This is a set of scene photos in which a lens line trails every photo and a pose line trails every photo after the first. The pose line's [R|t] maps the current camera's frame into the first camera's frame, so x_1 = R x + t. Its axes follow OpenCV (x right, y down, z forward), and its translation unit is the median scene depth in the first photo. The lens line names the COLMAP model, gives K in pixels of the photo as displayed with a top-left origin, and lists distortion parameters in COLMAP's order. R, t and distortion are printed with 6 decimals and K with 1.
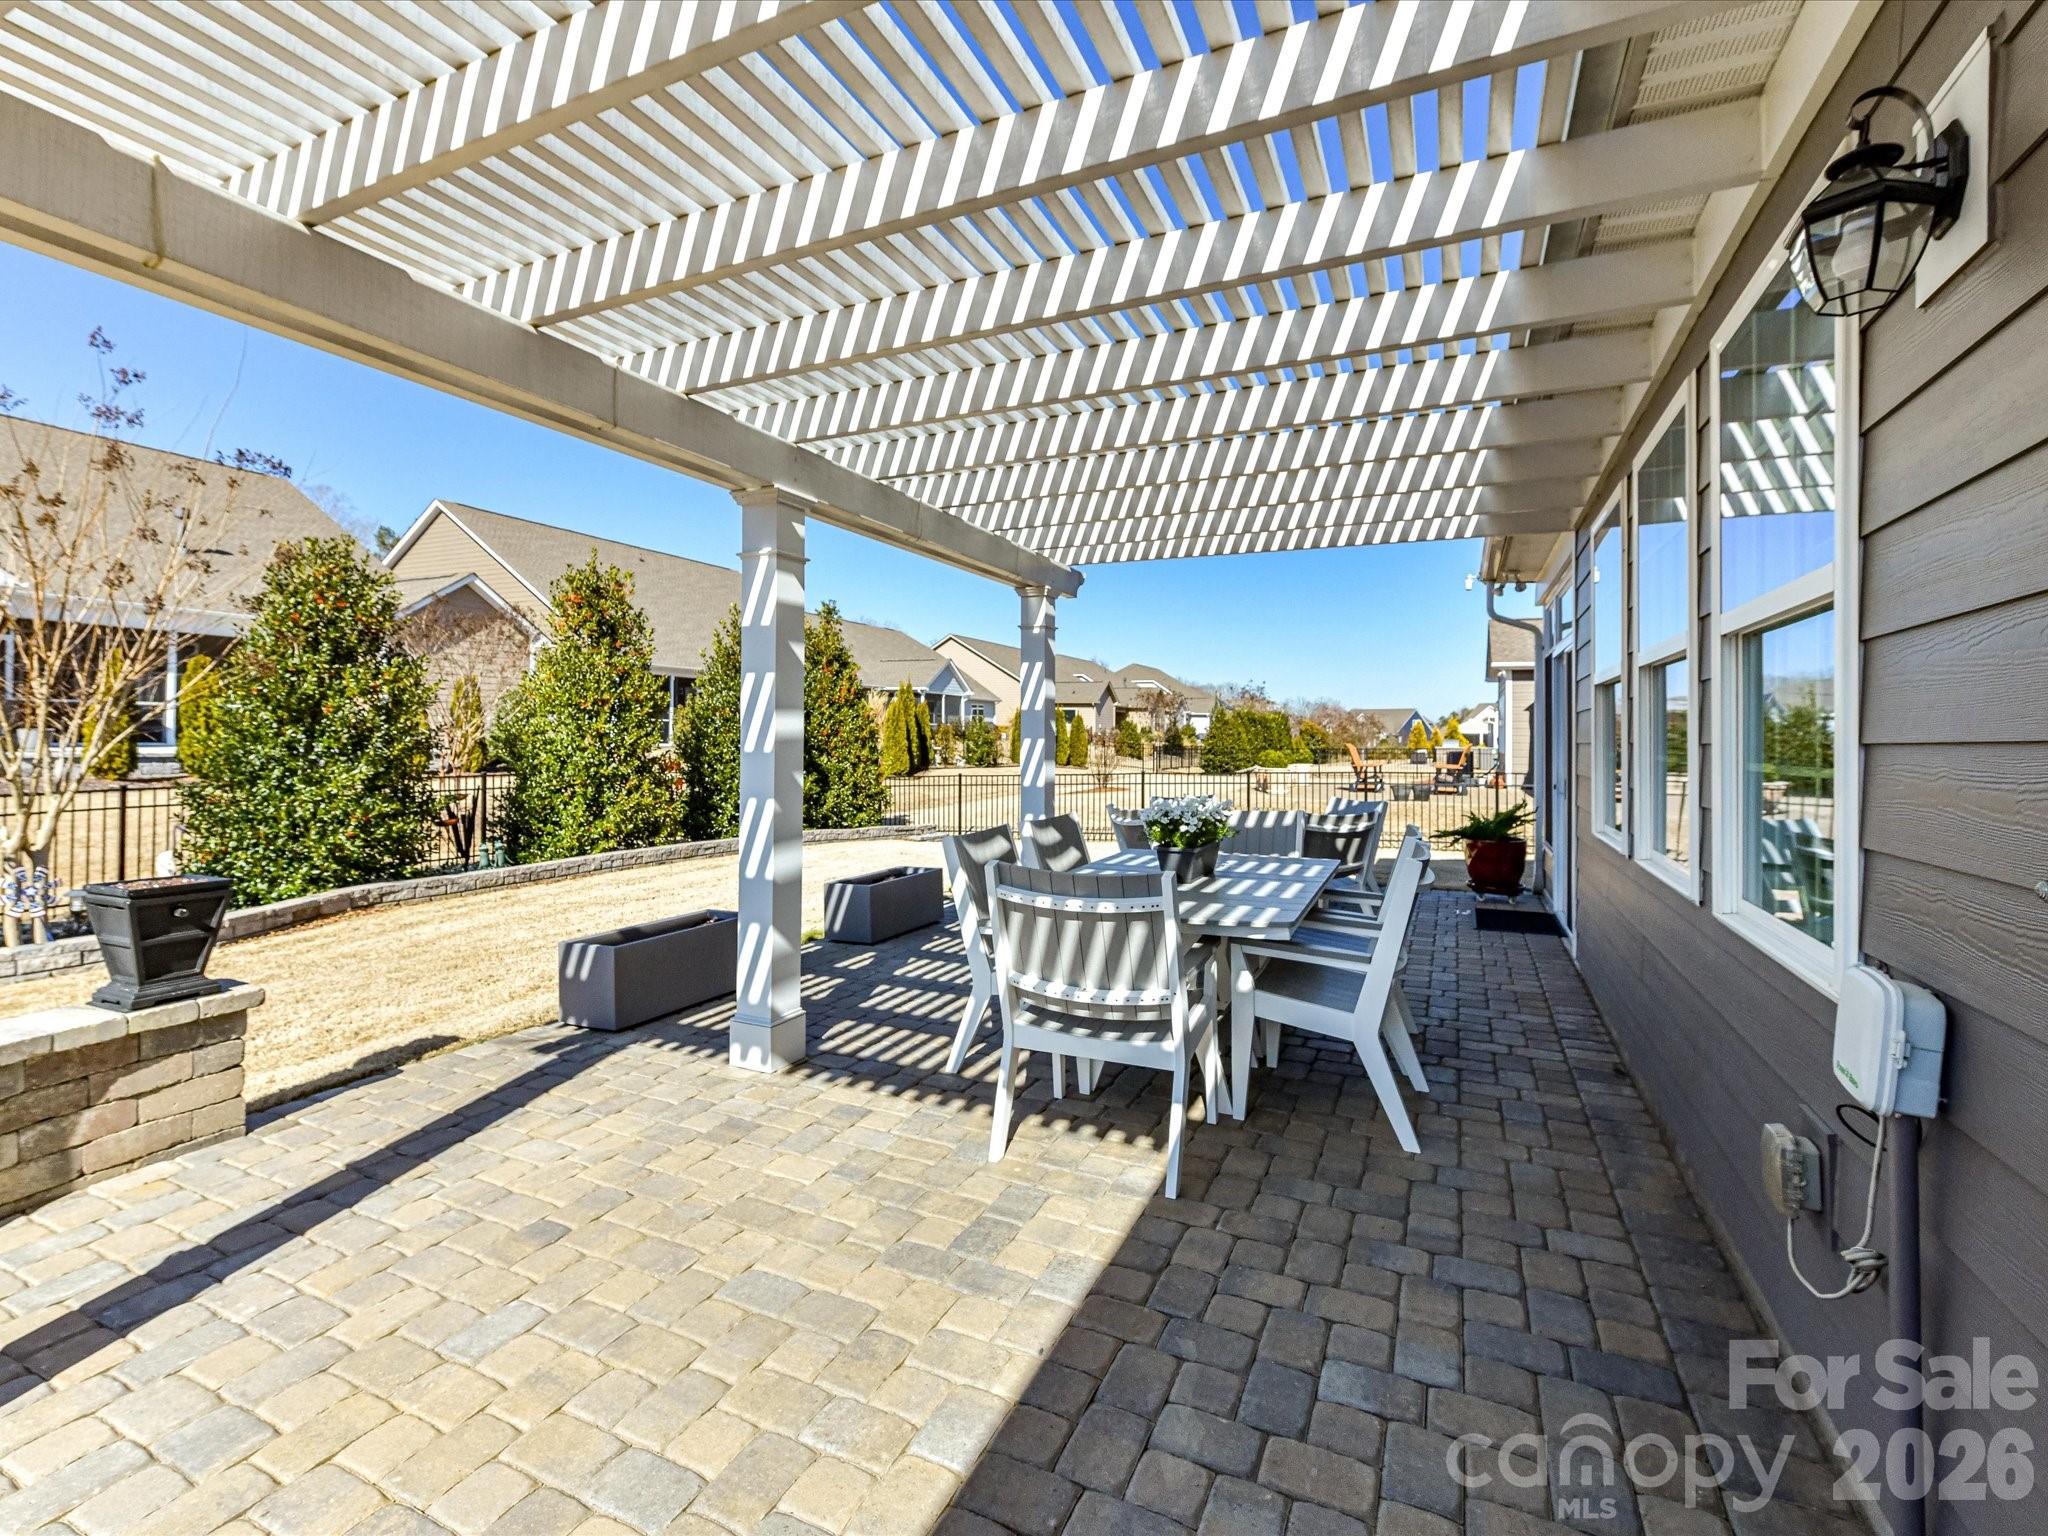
lens RADIAL K [[959.3, 0, 1044.1], [0, 959.3, 769.0], [0, 0, 1]] dist [0.013606, -0.003942]
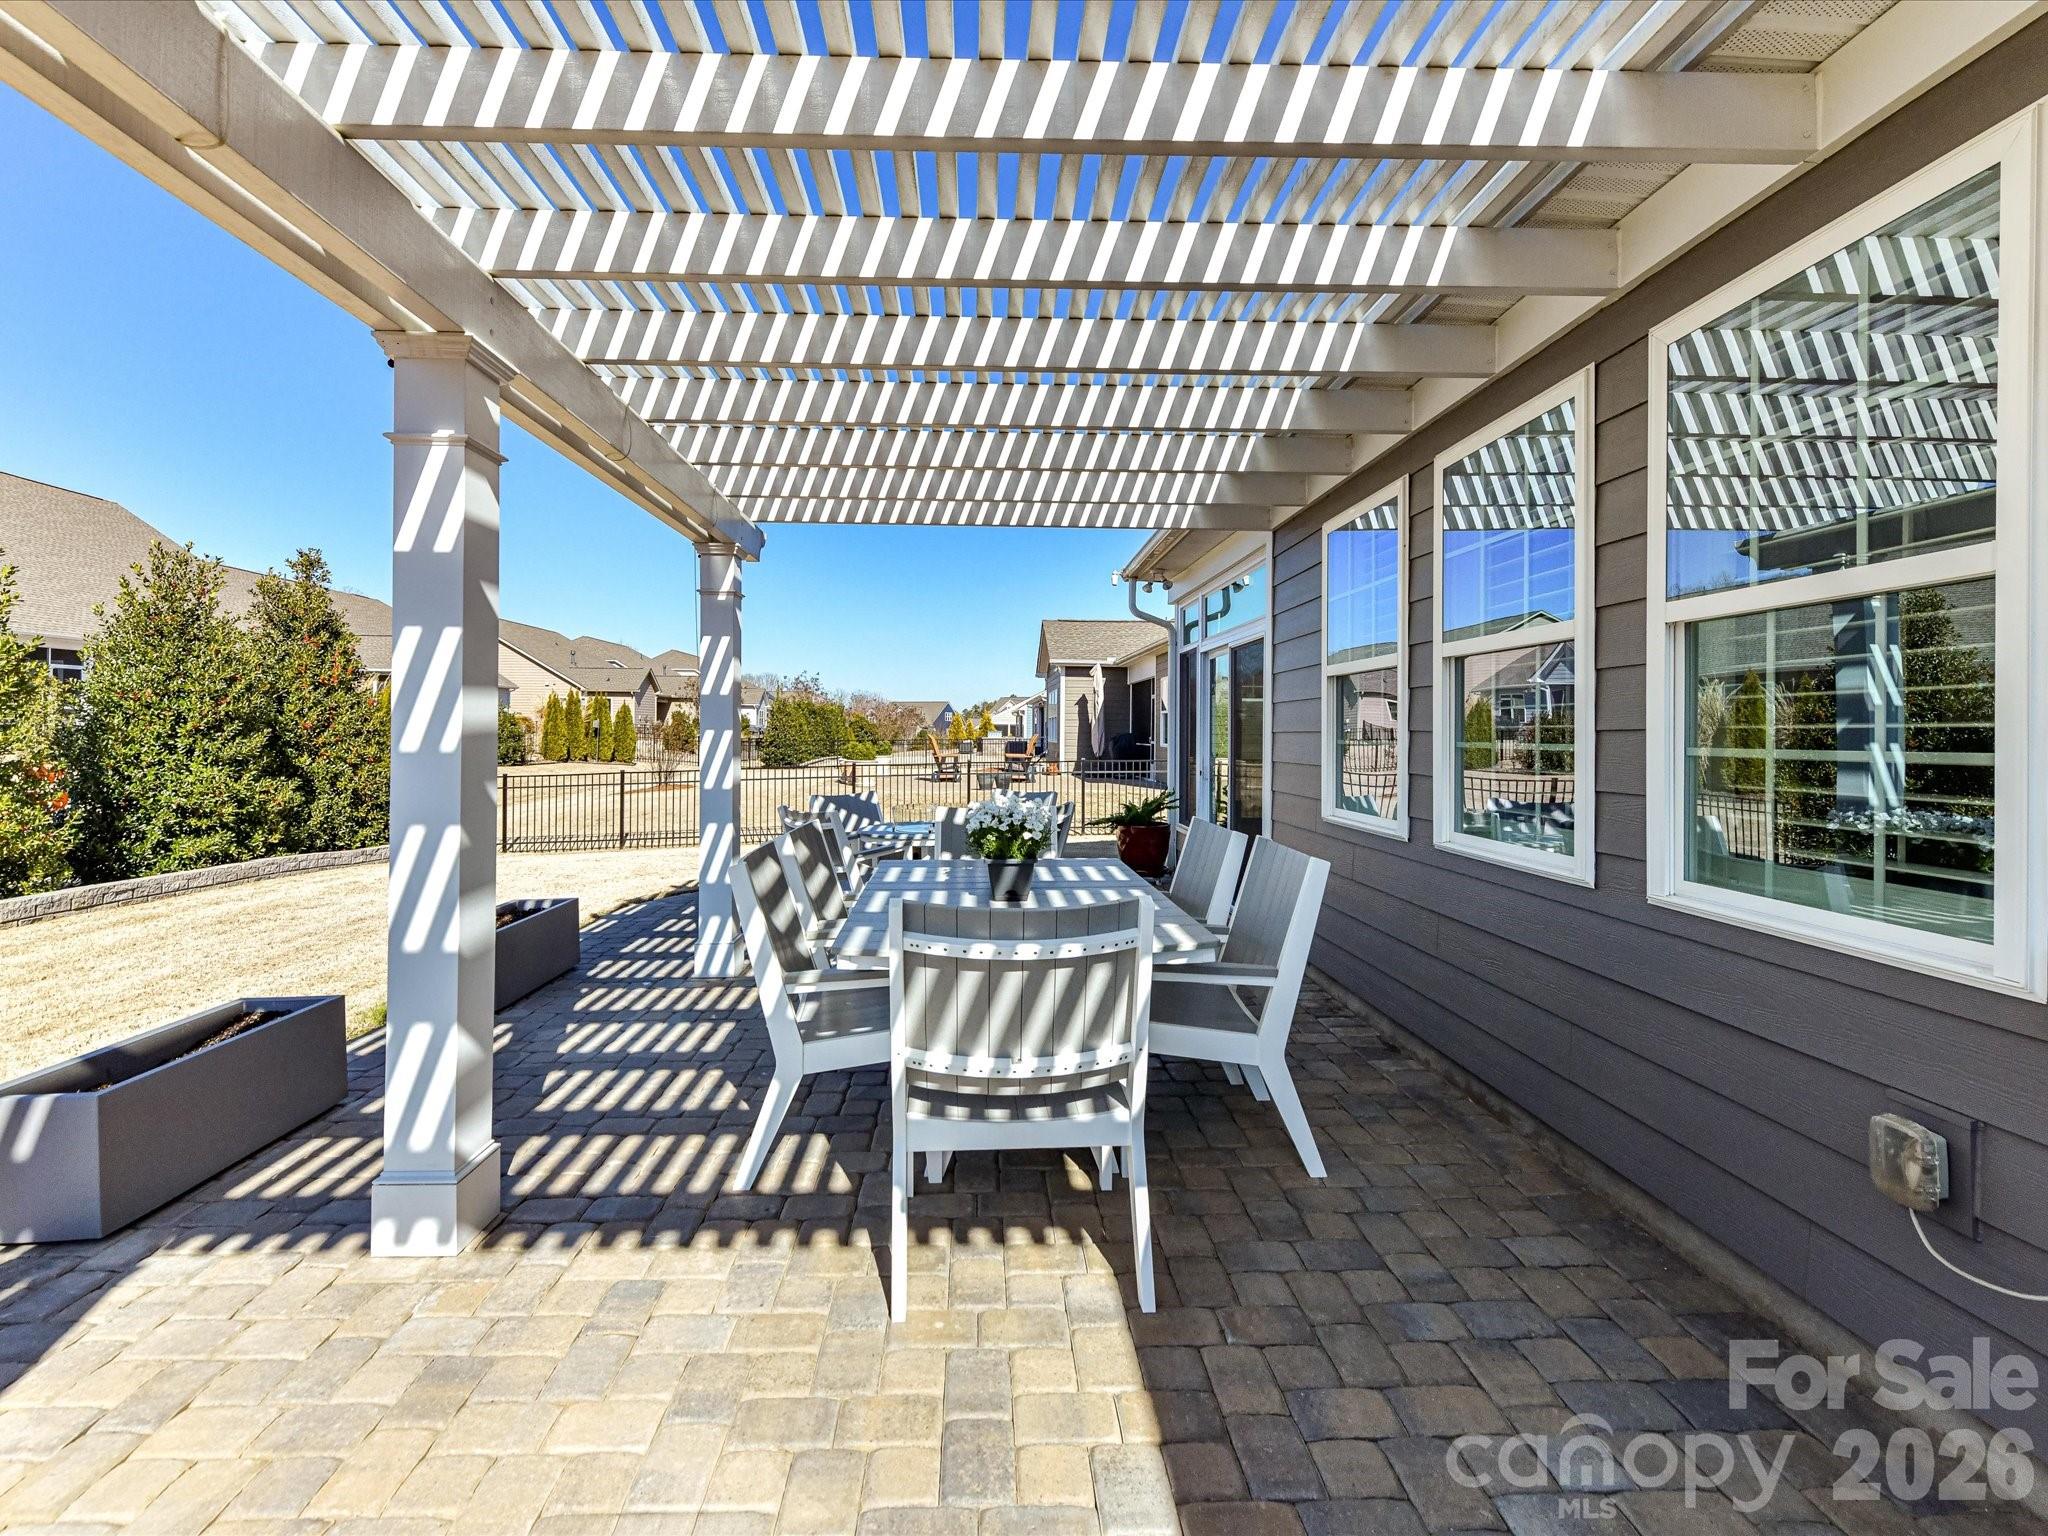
lens RADIAL K [[959.3, 0, 1034.8], [0, 959.3, 754.8], [0, 0, 1]] dist [0.013606, -0.003942]
pose [[0.892822, -0.015690, 0.450137, -0.204537], [0.018589, 0.999825, -0.002020, -0.006251], [-0.450026, 0.010171, 0.892957, 0.229168]]
